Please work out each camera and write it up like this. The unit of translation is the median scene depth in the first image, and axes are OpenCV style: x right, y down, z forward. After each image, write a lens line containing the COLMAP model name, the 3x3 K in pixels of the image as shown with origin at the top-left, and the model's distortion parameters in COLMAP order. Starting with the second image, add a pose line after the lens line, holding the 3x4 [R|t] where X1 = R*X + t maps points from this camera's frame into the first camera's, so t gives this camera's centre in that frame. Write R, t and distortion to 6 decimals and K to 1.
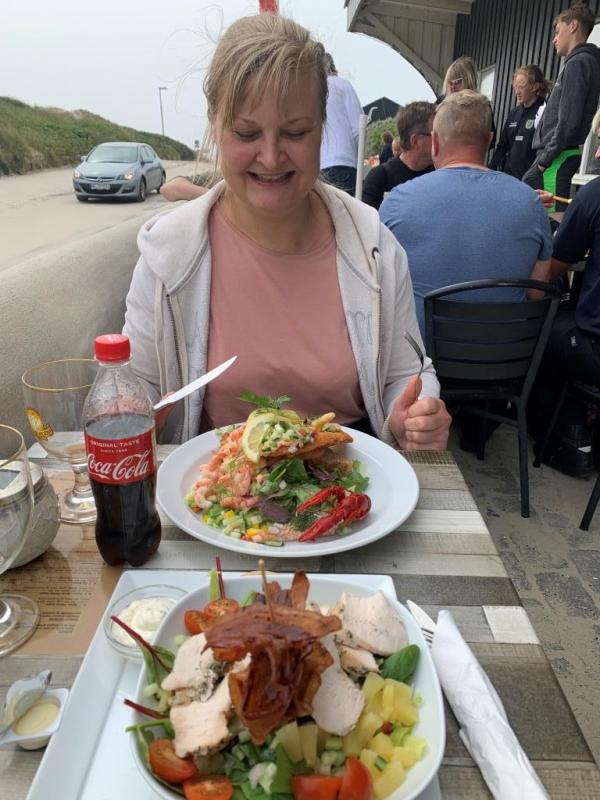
lens RADIAL K [[618.4, 0, 300.0], [0, 618.4, 400.0], [0, 0, 1]] dist [-0.003285, 0.000583]
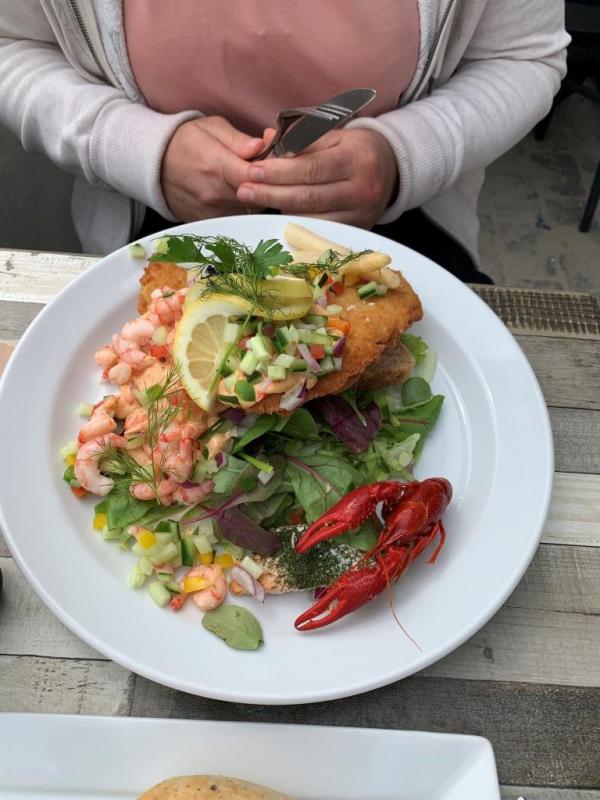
lens RADIAL K [[618.4, 0, 300.0], [0, 618.4, 400.0], [0, 0, 1]] dist [-0.003285, 0.000583]
pose [[0.998590, 0.047356, 0.024009, -0.015930], [-0.052711, 0.829997, 0.555271, -0.149855], [0.006368, -0.555754, 0.831323, 0.641807]]
